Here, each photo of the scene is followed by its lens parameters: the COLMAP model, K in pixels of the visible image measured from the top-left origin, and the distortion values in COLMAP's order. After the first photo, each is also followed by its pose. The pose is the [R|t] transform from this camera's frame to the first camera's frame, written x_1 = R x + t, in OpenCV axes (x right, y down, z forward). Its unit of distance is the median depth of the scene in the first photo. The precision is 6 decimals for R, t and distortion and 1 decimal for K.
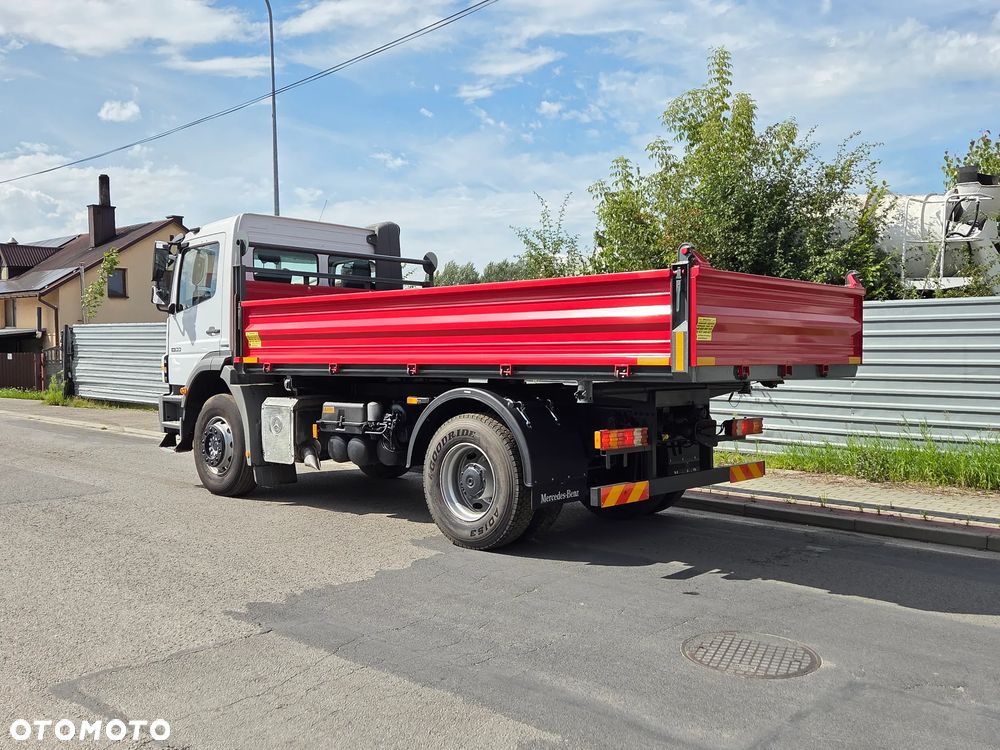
lens RADIAL K [[916.1, 0, 478.3], [0, 916.1, 372.7], [0, 0, 1]] dist [0.123226, -0.225010]
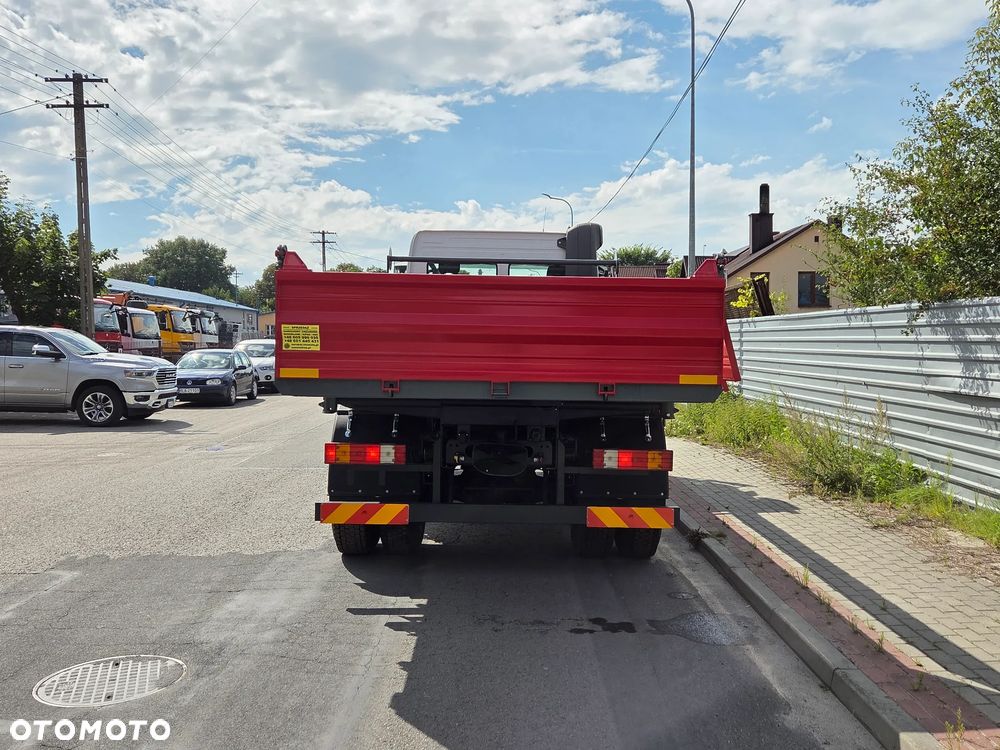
lens RADIAL K [[918.5, 0, 505.5], [0, 918.5, 377.1], [0, 0, 1]] dist [0.065194, -0.022309]
pose [[0.698644, 0.031111, -0.714793, 0.644190], [-0.028935, 0.999465, 0.015220, -0.016777], [0.714884, 0.010050, 0.699170, 0.319817]]
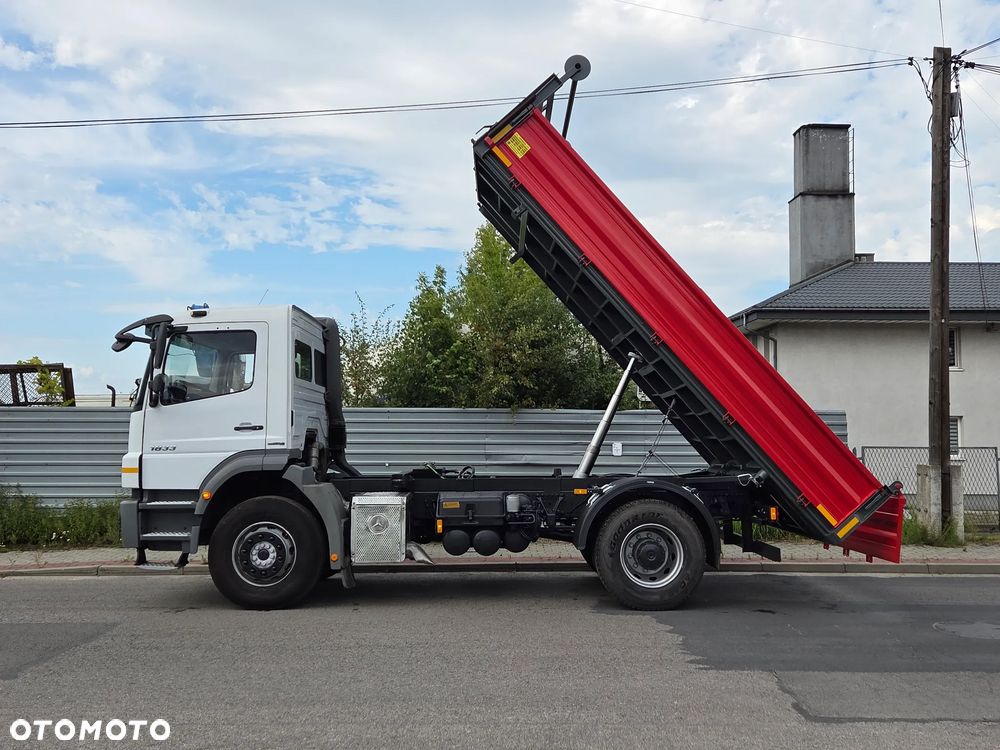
lens RADIAL K [[946.4, 0, 508.6], [0, 946.4, 368.2], [0, 0, 1]] dist [0.058620, -0.012599]
pose [[0.722273, 0.052839, 0.689587, -0.807791], [0.017266, 0.995389, -0.094355, -0.010914], [-0.691393, 0.080056, 0.718030, 0.153861]]
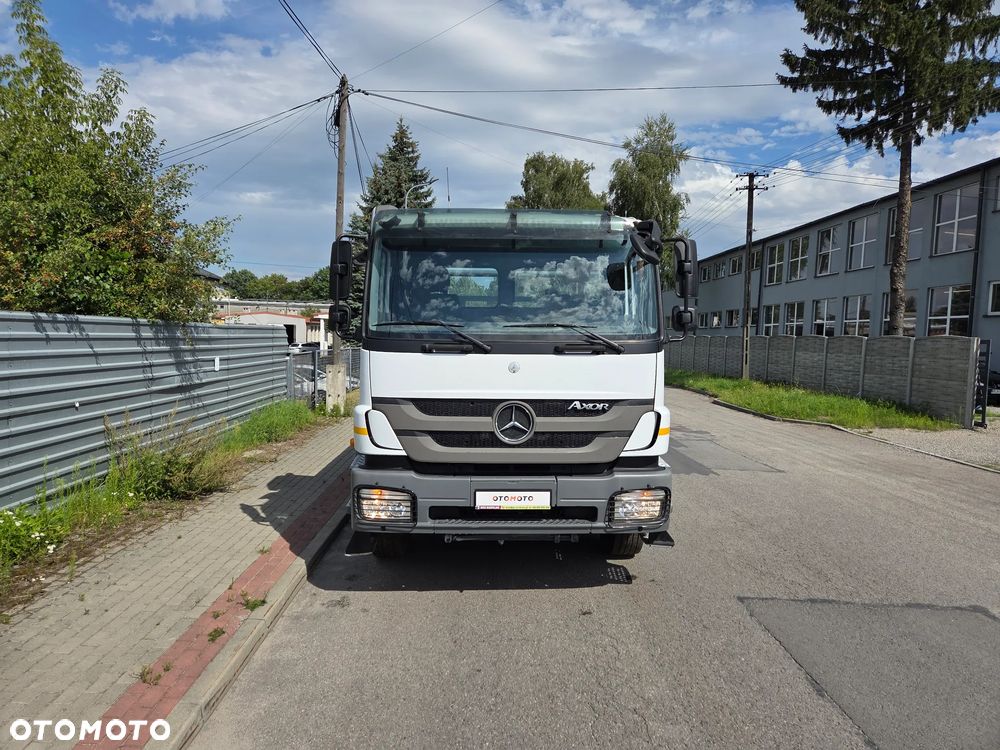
lens RADIAL K [[674.4, 0, 497.0], [0, 674.4, 362.8], [0, 0, 1]] dist [0.069134, -0.021112]
pose [[-0.709247, -0.042864, 0.703656, -0.679038], [0.002379, 0.997999, 0.063192, -0.092680], [-0.704956, 0.046493, -0.707726, 1.630864]]
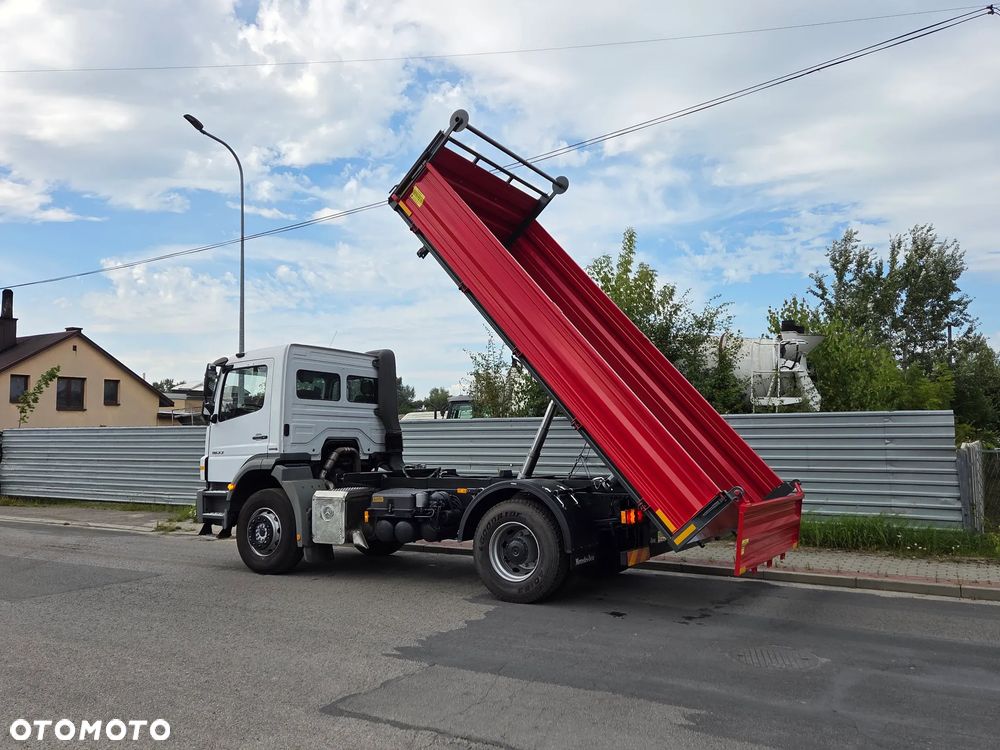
lens RADIAL K [[798.2, 0, 488.7], [0, 798.2, 358.5], [0, 0, 1]] dist [0.042854, -0.004087]
pose [[0.977408, 0.017056, 0.210670, -0.231806], [0.011194, 0.991163, -0.132179, -0.004466], [-0.211062, 0.131552, 0.968580, -0.120937]]
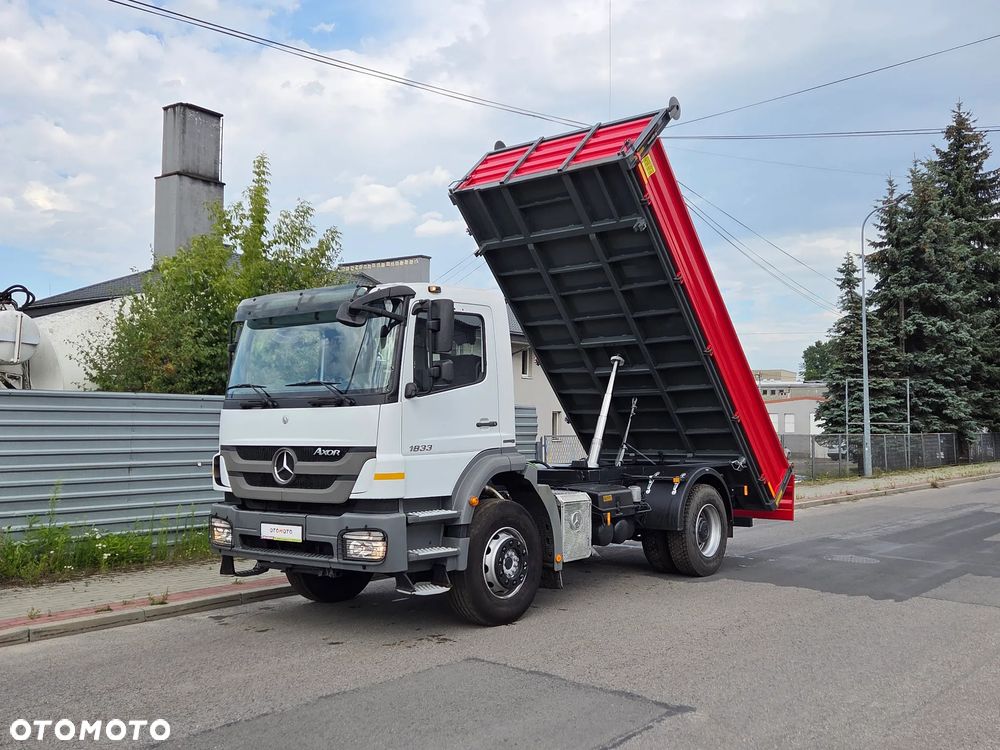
lens RADIAL K [[987.1, 0, 505.2], [0, 987.1, 342.5], [0, 0, 1]] dist [0.065254, -0.015172]
pose [[-0.084922, 0.083345, 0.992896, -1.246164], [0.026081, 0.996340, -0.081403, -0.047749], [-0.996046, 0.018983, -0.086784, 1.134131]]
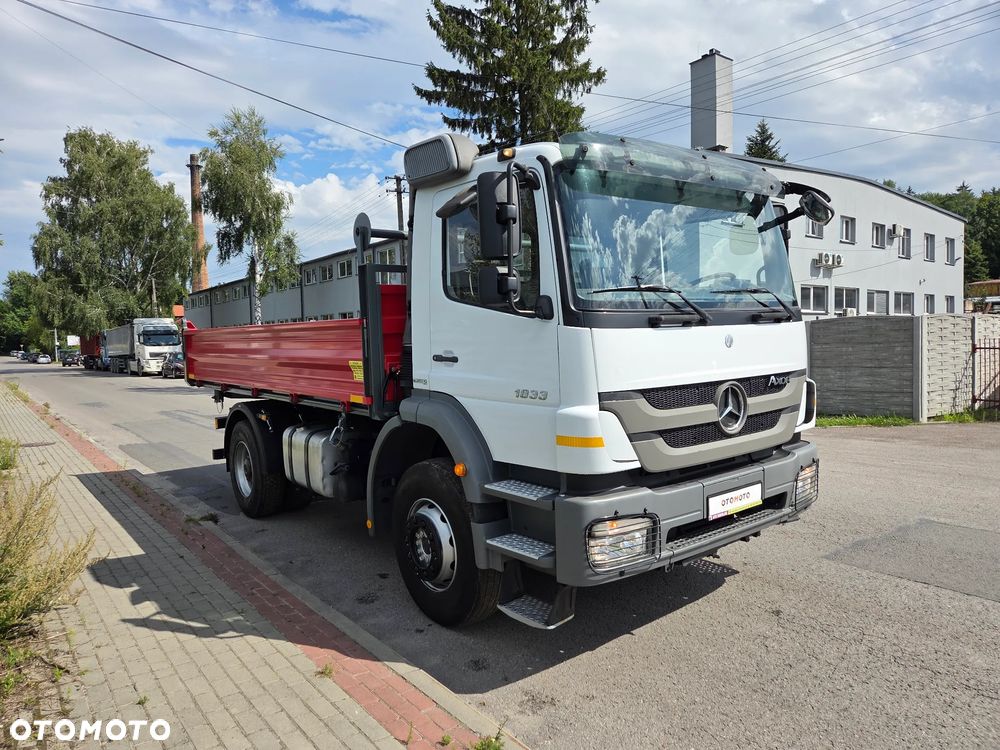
lens RADIAL K [[679.8, 0, 504.3], [0, 679.8, 365.4], [0, 0, 1]] dist [0.044685, -0.002133]
pose [[-0.989768, 0.026644, 0.140173, -0.245689], [0.036369, 0.997071, 0.067280, -0.075022], [-0.137970, 0.071690, -0.987839, 1.703107]]
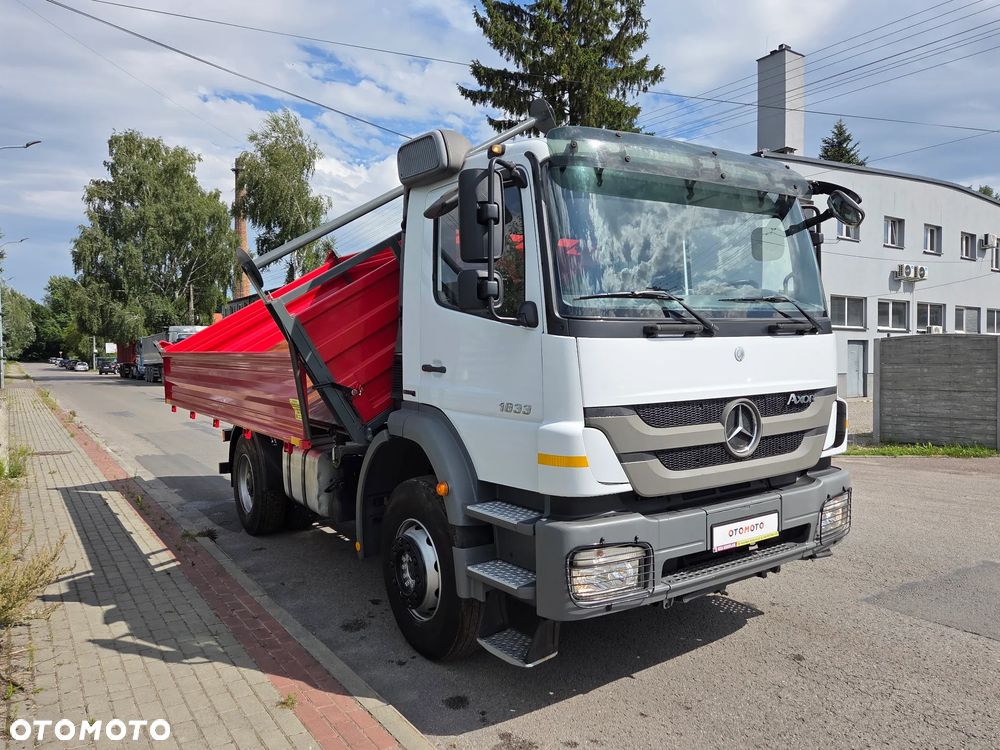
lens RADIAL K [[728.7, 0, 512.4], [0, 728.7, 360.0], [0, 0, 1]] dist [0.034453, 0.000378]
pose [[-0.979196, 0.013971, 0.202436, -0.283222], [0.021595, 0.999136, 0.035502, -0.070700], [-0.201765, 0.039135, -0.978652, 1.692918]]
